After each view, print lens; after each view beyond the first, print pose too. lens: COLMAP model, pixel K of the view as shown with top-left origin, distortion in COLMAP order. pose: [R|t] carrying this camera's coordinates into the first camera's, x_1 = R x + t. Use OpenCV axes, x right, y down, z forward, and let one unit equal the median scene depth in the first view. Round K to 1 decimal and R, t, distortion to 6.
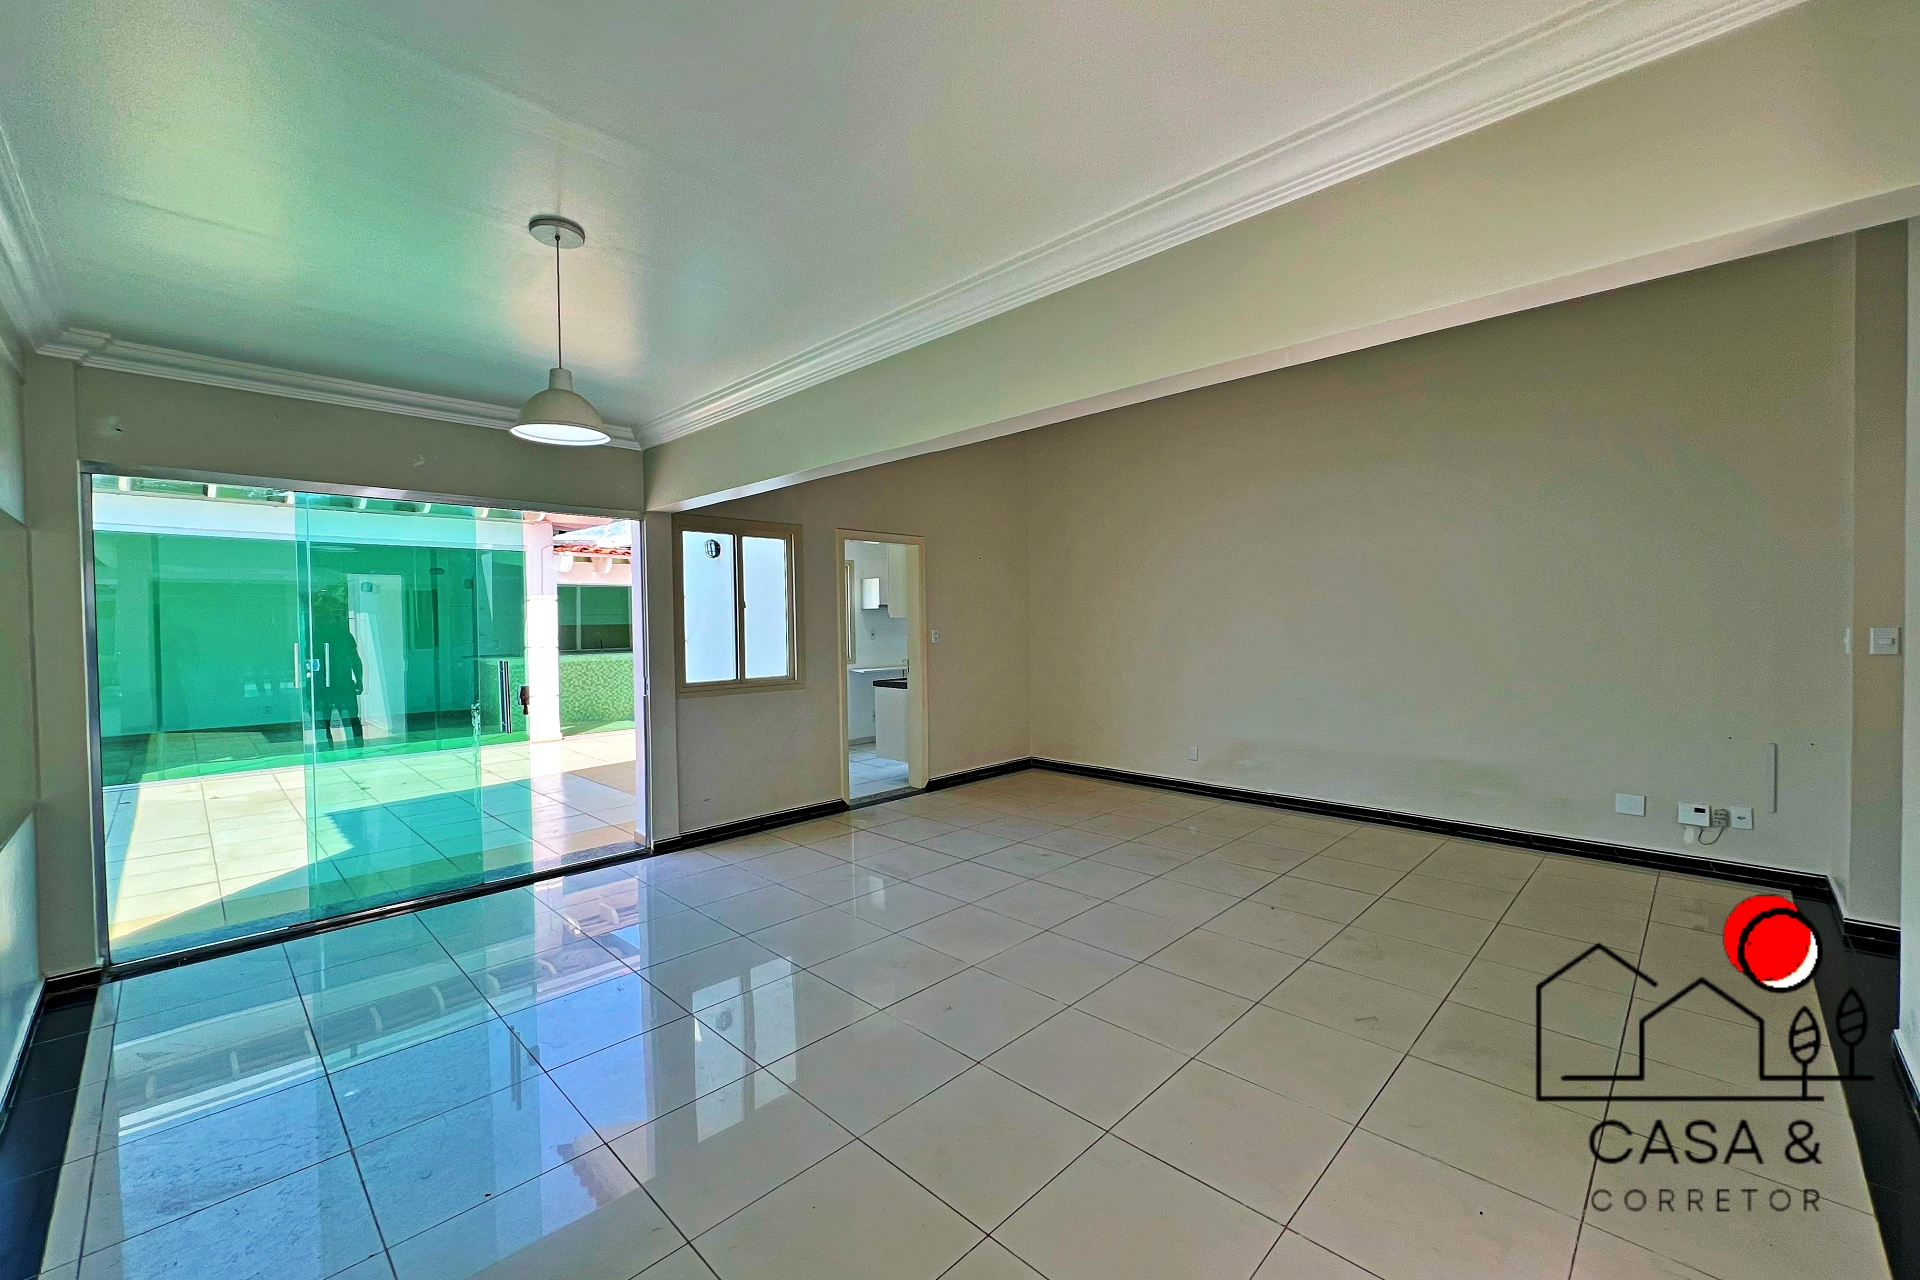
lens RADIAL K [[768.0, 0, 960.0], [0, 768.0, 640.0], [0, 0, 1]] dist [-0.002578, 0.000401]
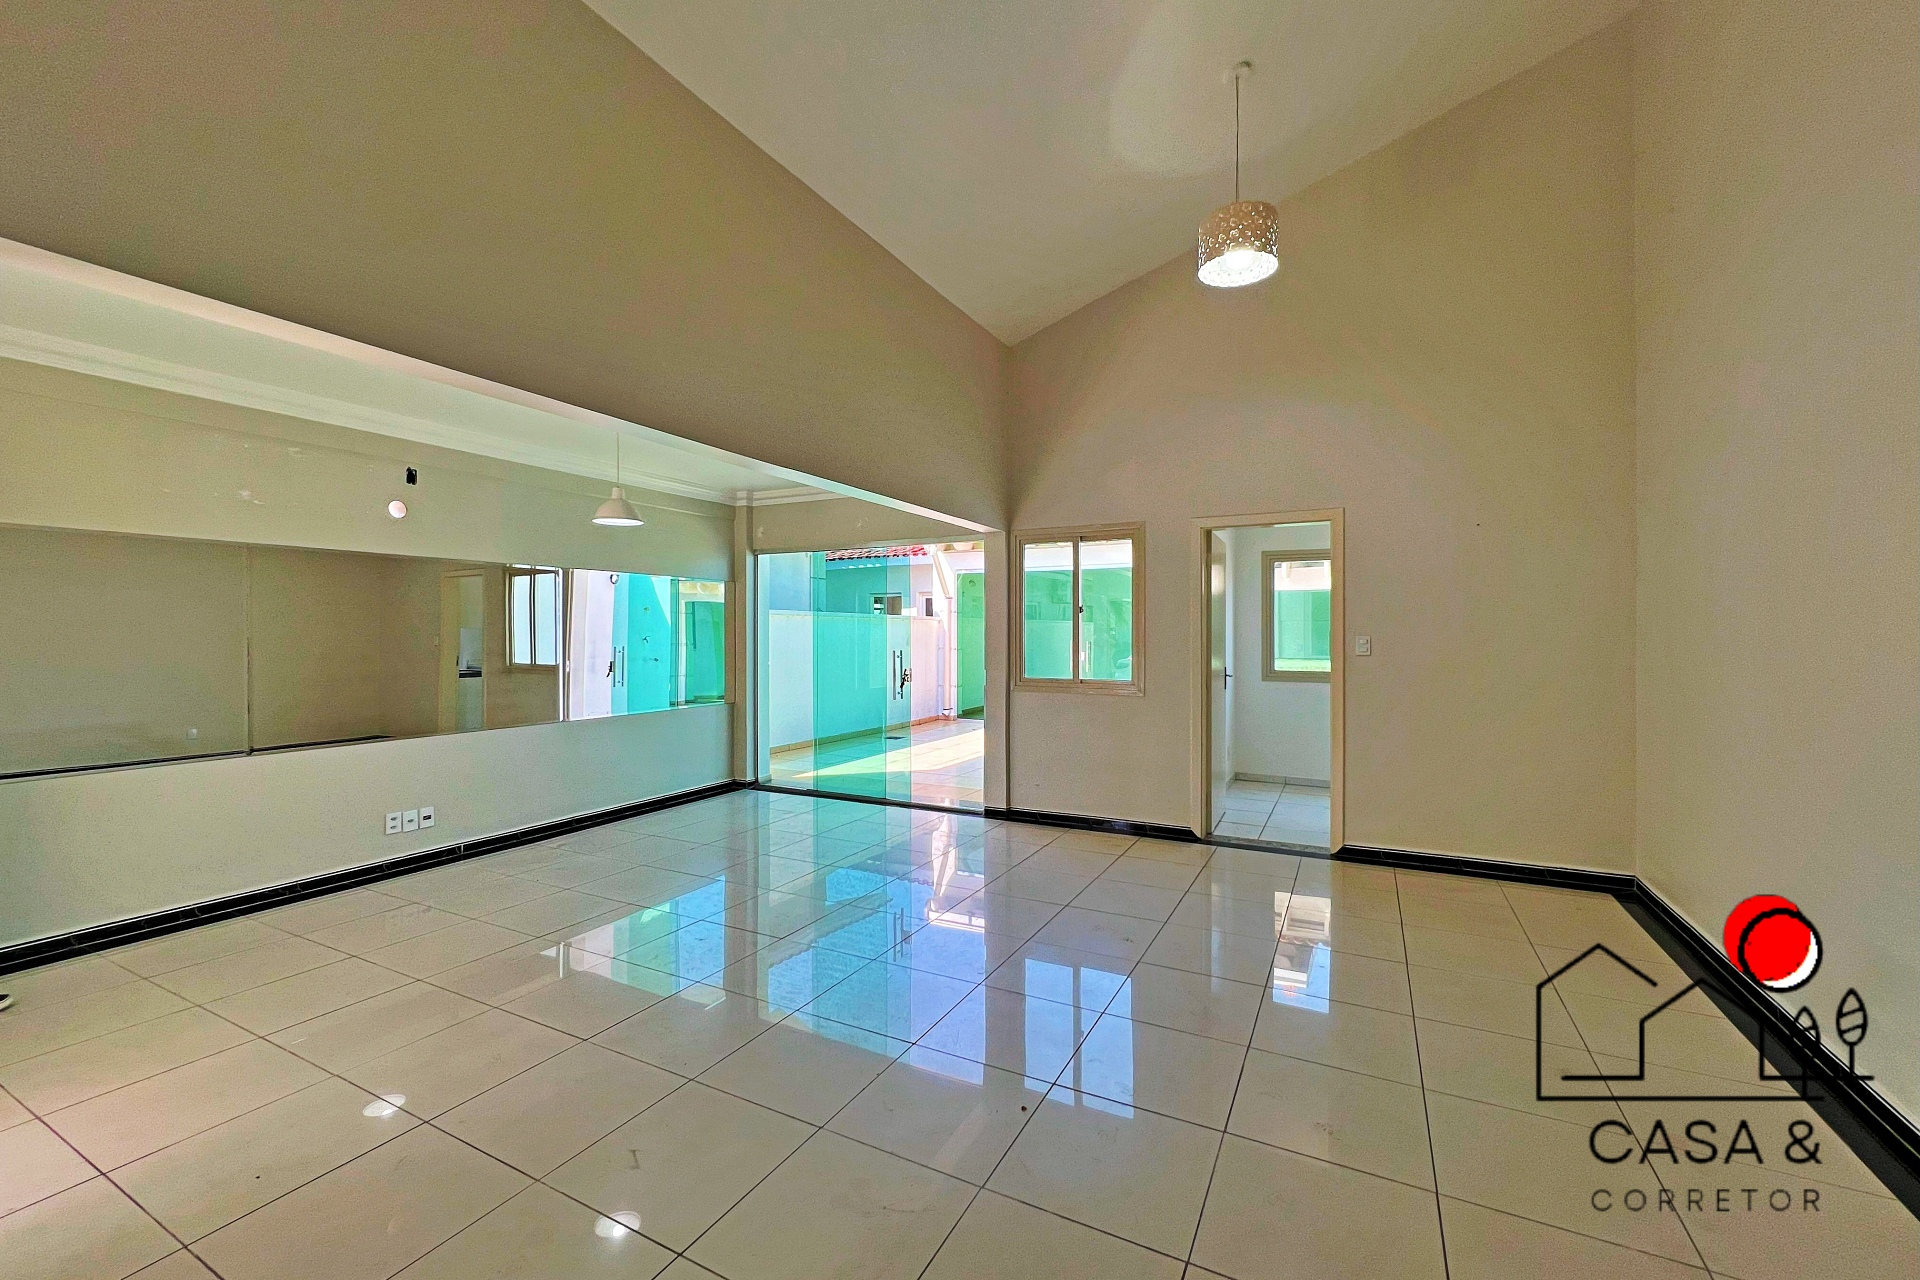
lens RADIAL K [[768.0, 0, 960.0], [0, 768.0, 640.0], [0, 0, 1]] dist [-0.002578, 0.000401]
pose [[0.297652, 0.019148, -0.954482, 0.641684], [-0.029159, 0.999515, 0.010958, -0.009720], [0.954229, 0.024570, 0.298066, 0.518304]]
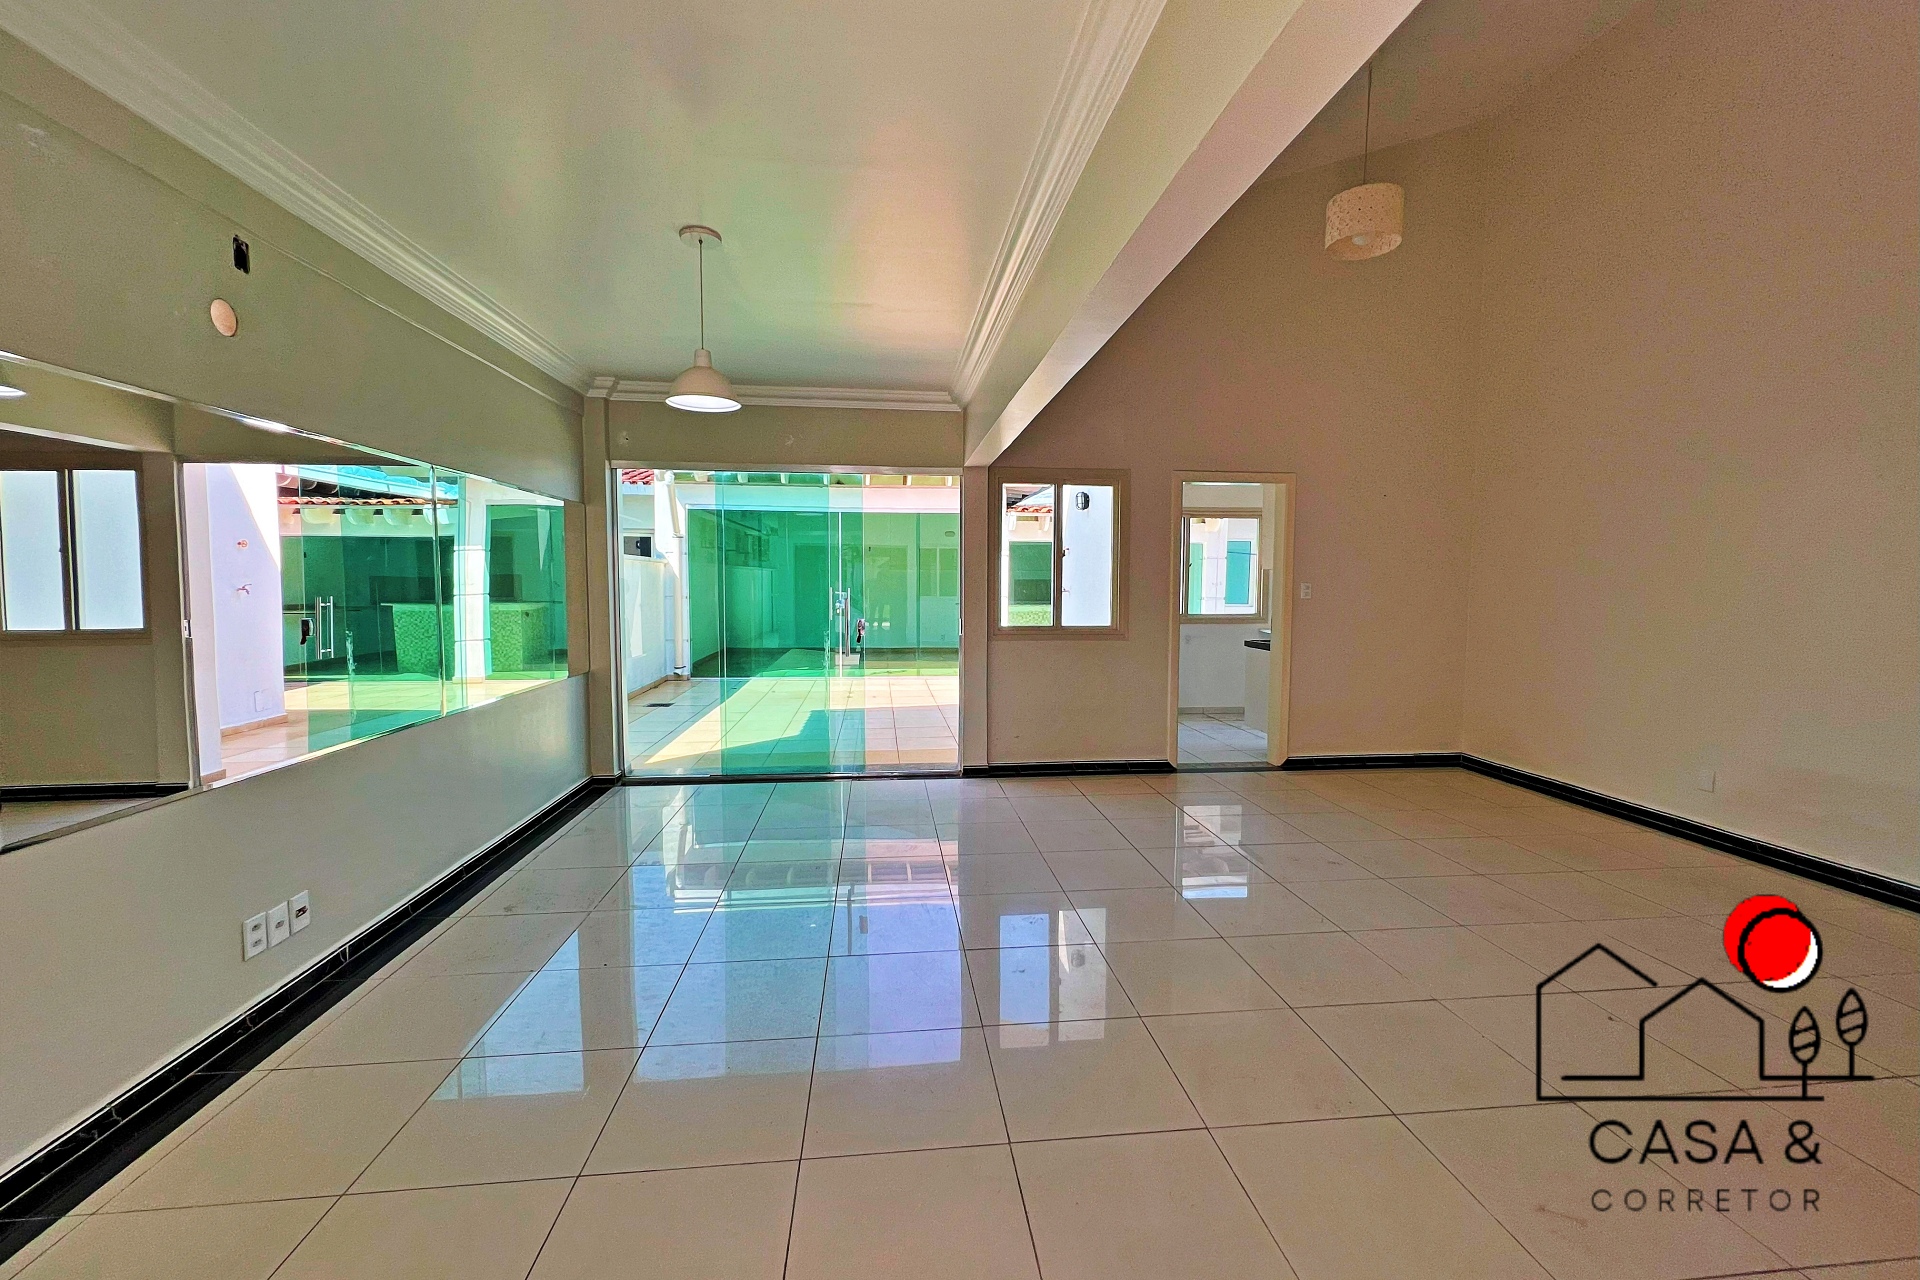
lens RADIAL K [[768.0, 0, 960.0], [0, 768.0, 640.0], [0, 0, 1]] dist [-0.002578, 0.000401]
pose [[0.772951, 0.061902, -0.631439, 0.253260], [-0.030372, 0.997698, 0.060629, 0.010568], [0.633738, -0.027685, 0.773052, 0.122401]]
